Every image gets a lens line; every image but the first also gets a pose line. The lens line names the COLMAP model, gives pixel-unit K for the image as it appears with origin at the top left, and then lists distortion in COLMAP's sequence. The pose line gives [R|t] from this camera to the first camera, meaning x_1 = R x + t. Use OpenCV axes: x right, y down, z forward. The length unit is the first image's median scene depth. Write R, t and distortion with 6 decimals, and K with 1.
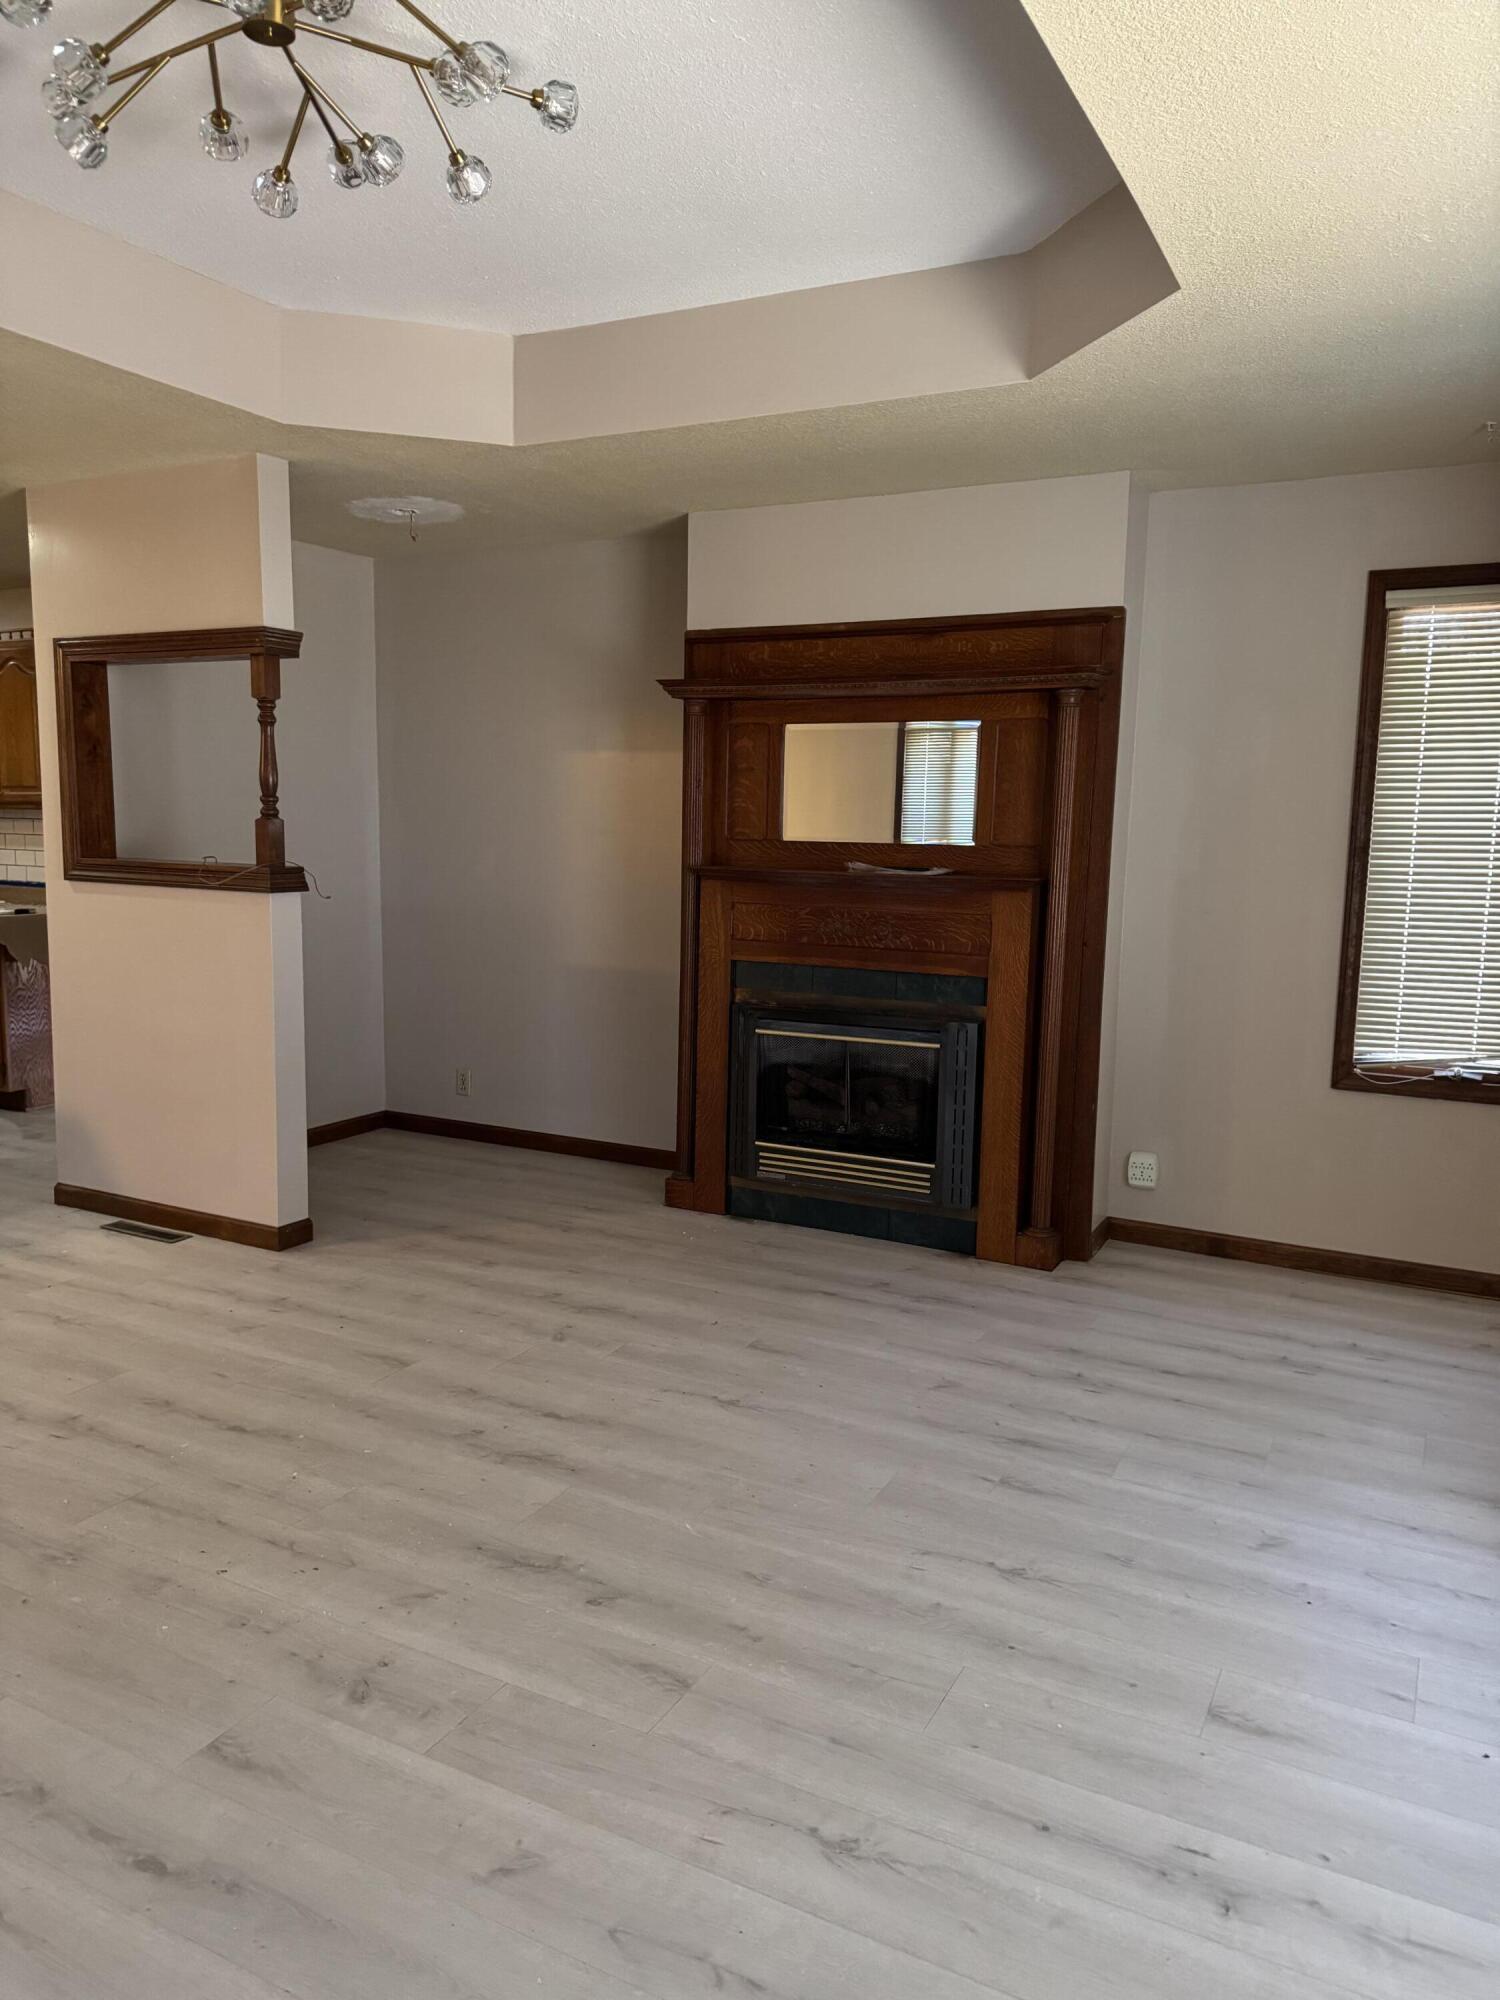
lens RADIAL K [[1382.5, 0, 750.6], [0, 1382.5, 1041.5], [0, 0, 1]] dist [0.007628, -0.001754]
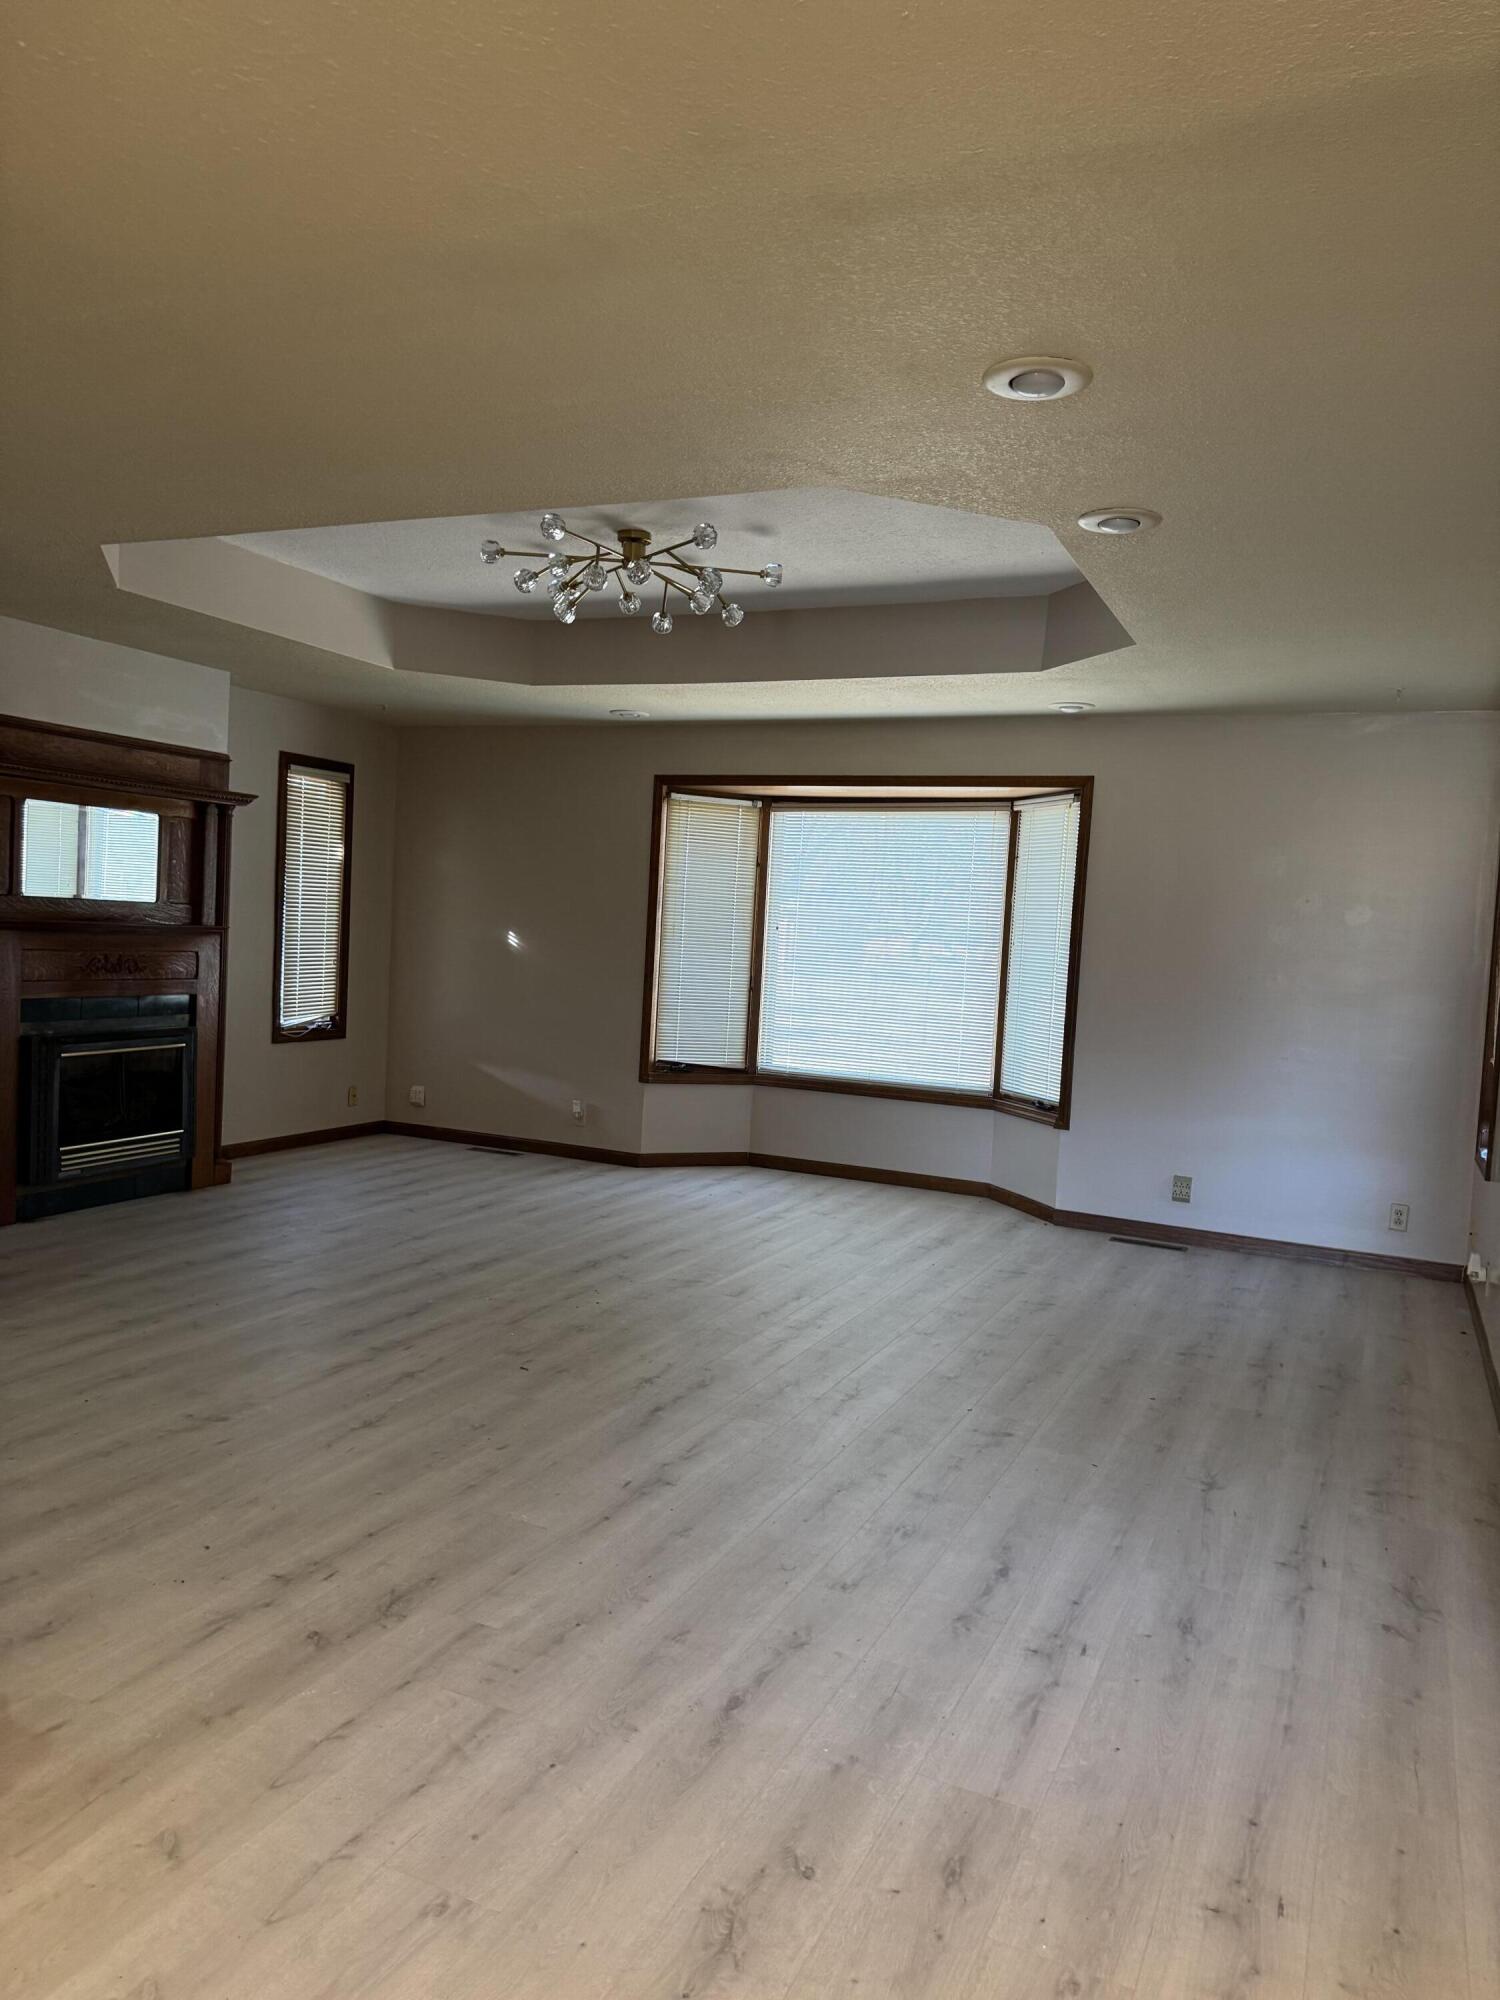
lens RADIAL K [[1382.5, 0, 750.6], [0, 1382.5, 1041.5], [0, 0, 1]] dist [0.007628, -0.001754]
pose [[-0.047965, -0.101964, 0.993631, -1.368187], [0.107219, 0.988503, 0.106613, -0.093139], [-0.993078, 0.111650, -0.036481, 0.500293]]
